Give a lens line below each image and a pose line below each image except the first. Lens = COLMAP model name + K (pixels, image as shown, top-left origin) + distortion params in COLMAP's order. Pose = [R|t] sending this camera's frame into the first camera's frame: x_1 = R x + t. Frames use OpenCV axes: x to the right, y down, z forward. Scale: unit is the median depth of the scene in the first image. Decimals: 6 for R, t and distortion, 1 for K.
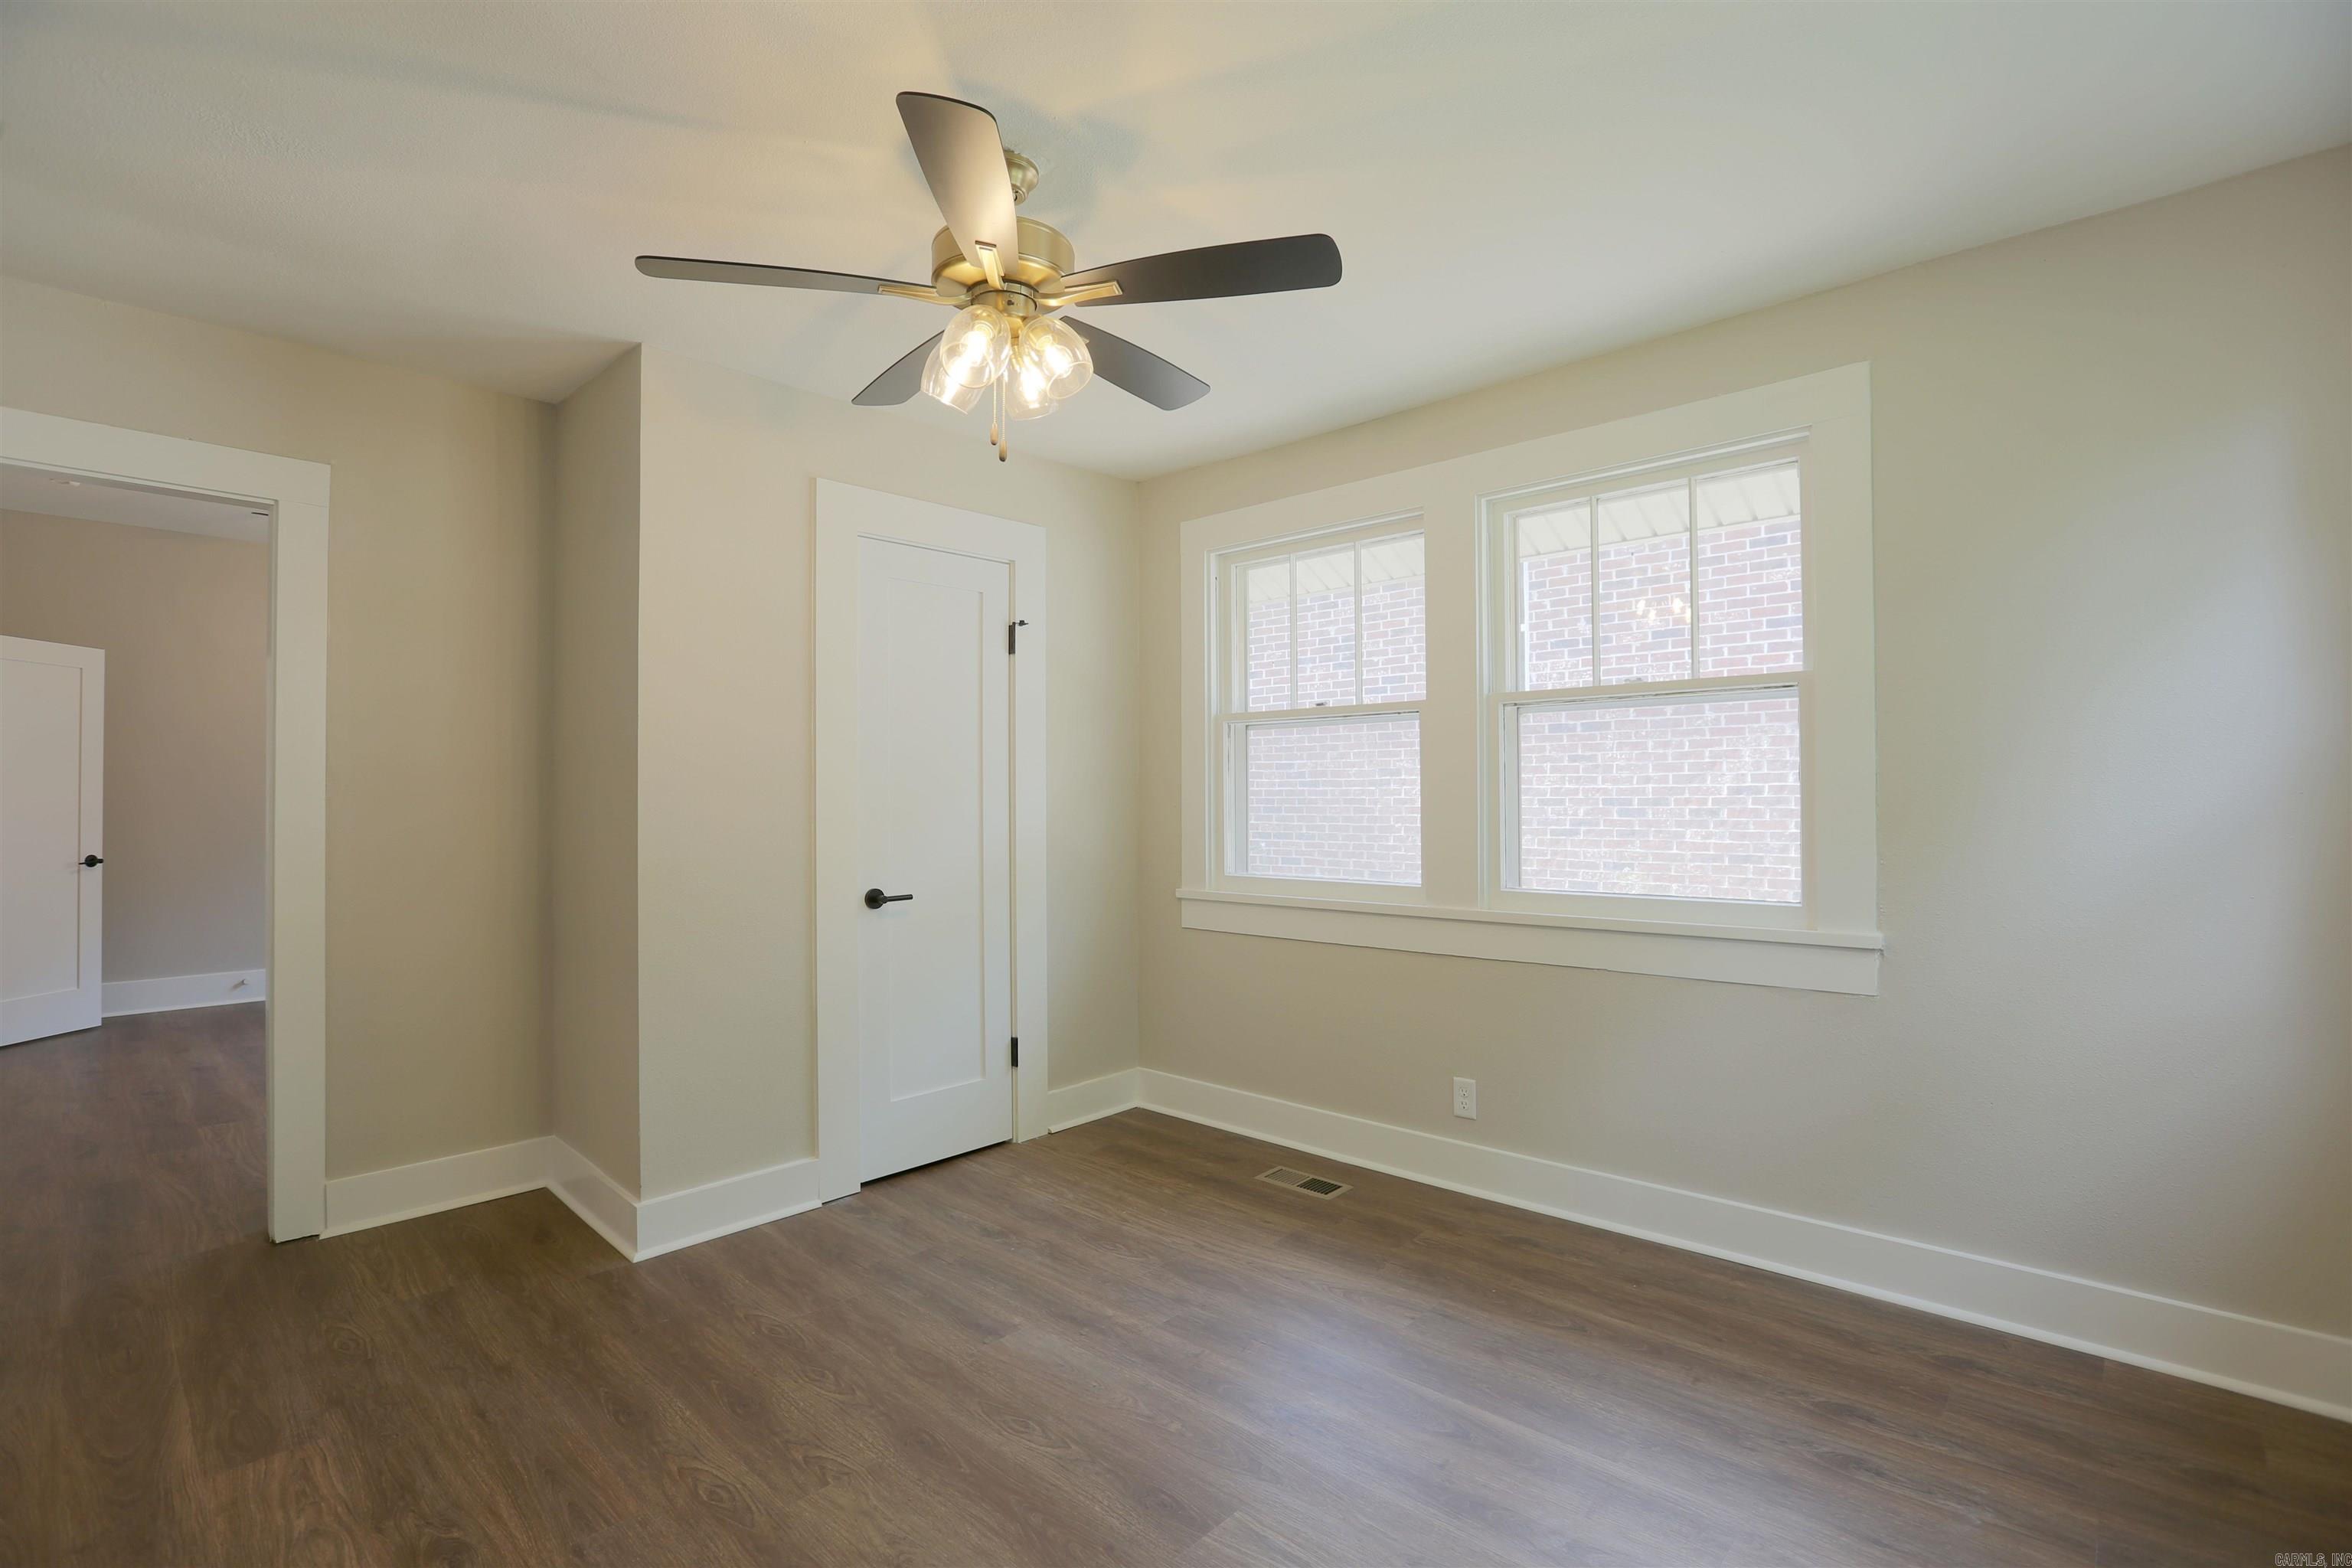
lens RADIAL K [[1069.3, 0, 1174.1], [0, 1069.3, 783.5], [0, 0, 1]] dist [-0.055410, 0.017918]
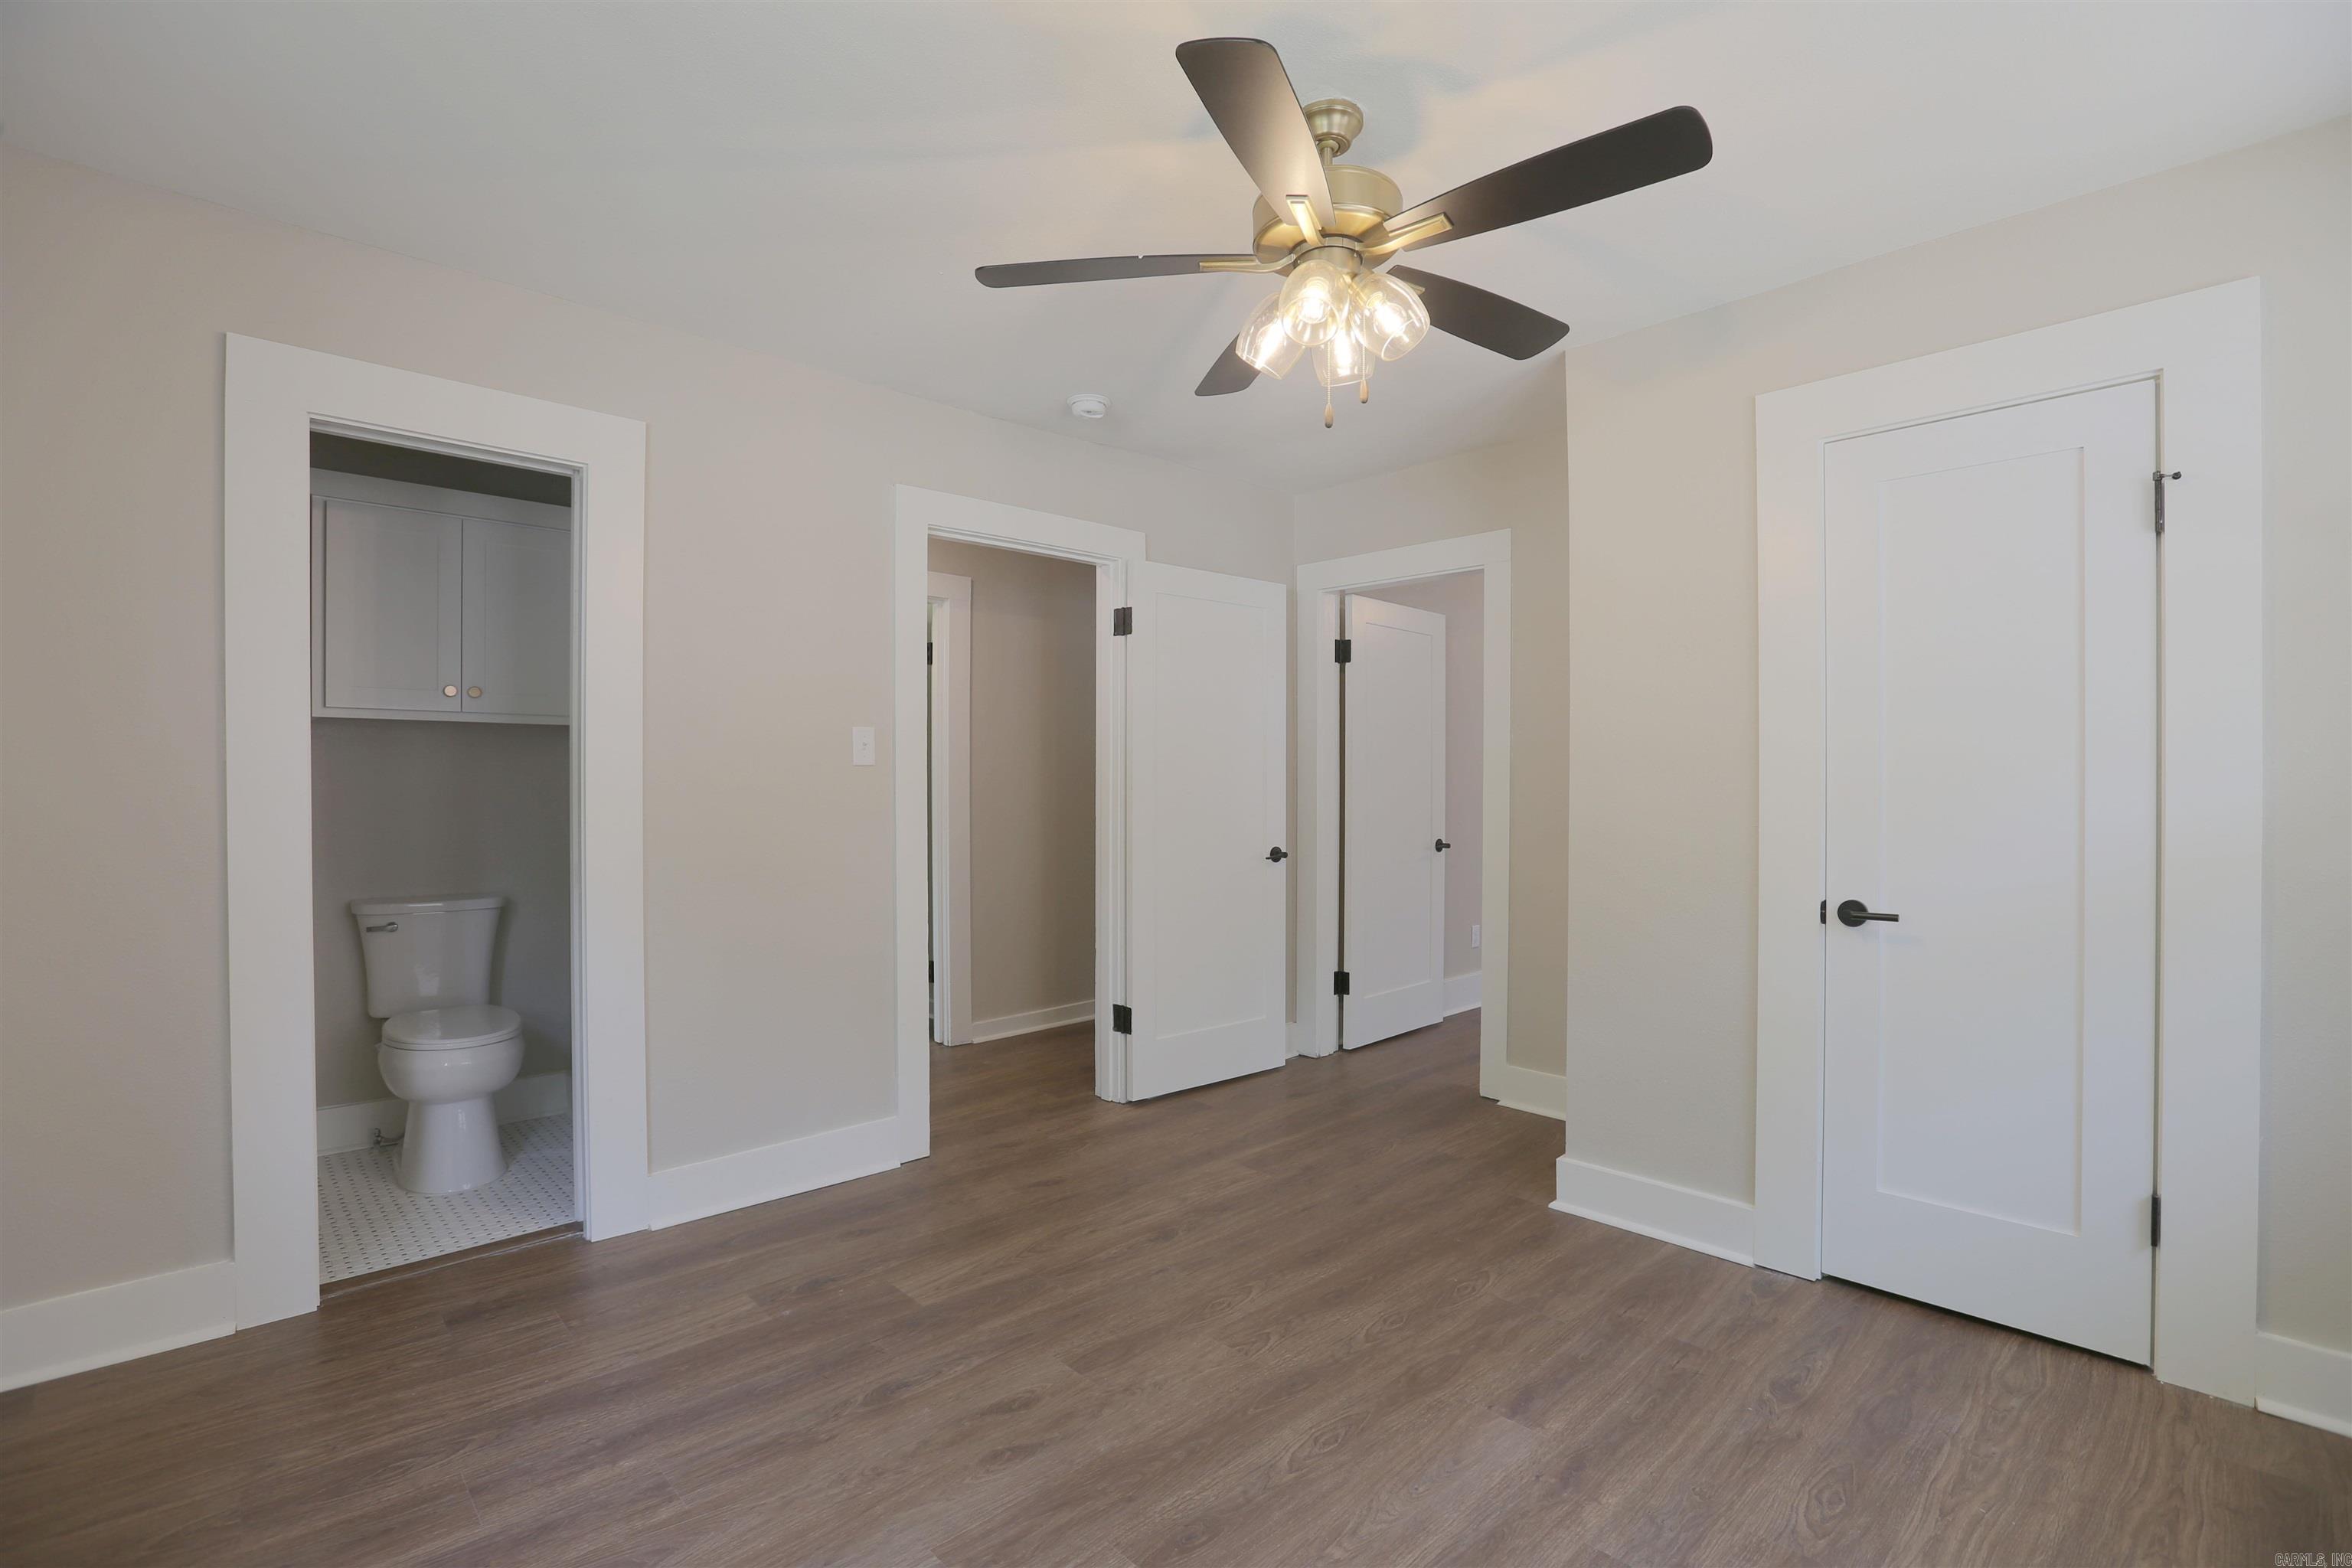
lens RADIAL K [[1058.1, 0, 1176.0], [0, 1058.1, 784.0], [0, 0, 1]] dist [-0.005103, -0.000582]
pose [[-0.063015, 0.004079, -0.998004, 0.583596], [0.022867, 0.999735, 0.002642, 0.002807], [0.997751, -0.022655, -0.063091, 0.658782]]
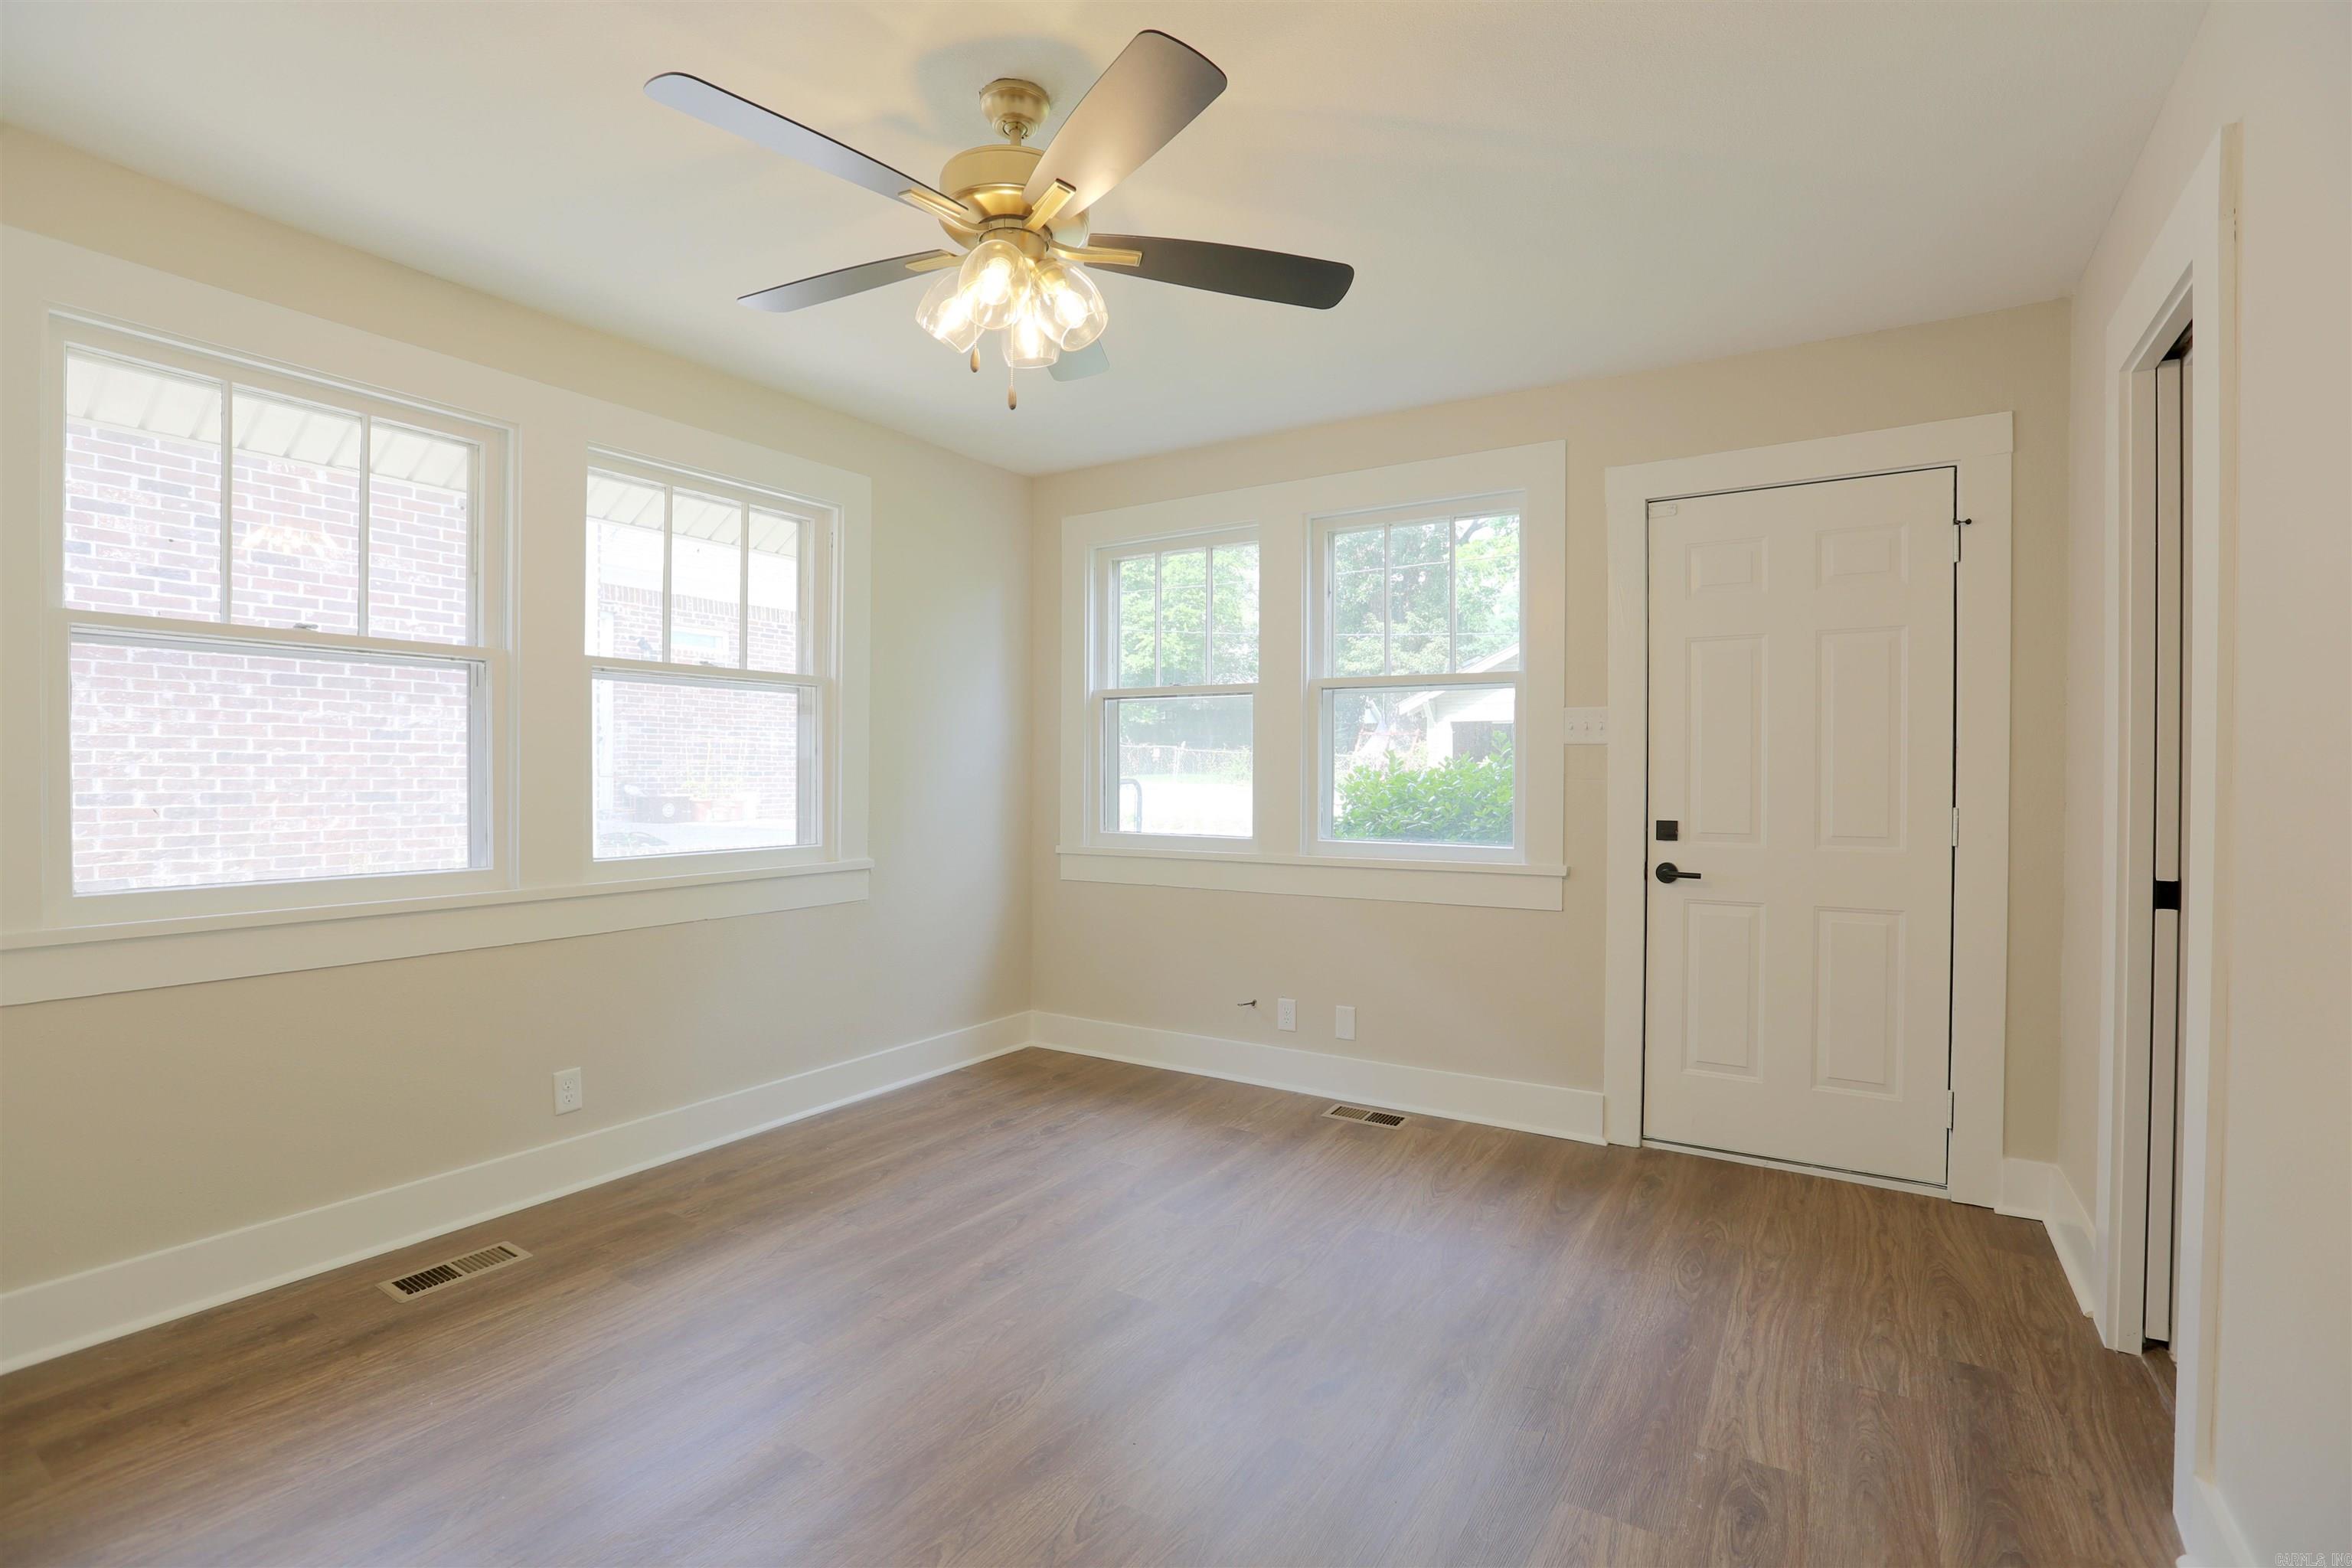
lens RADIAL K [[1069.3, 0, 1174.1], [0, 1069.3, 783.5], [0, 0, 1]] dist [-0.055410, 0.017918]
pose [[-0.178154, -0.007555, 0.983974, -0.796753], [-0.018545, 0.999819, 0.004320, 0.017555], [-0.983828, -0.017478, -0.178262, 0.723736]]
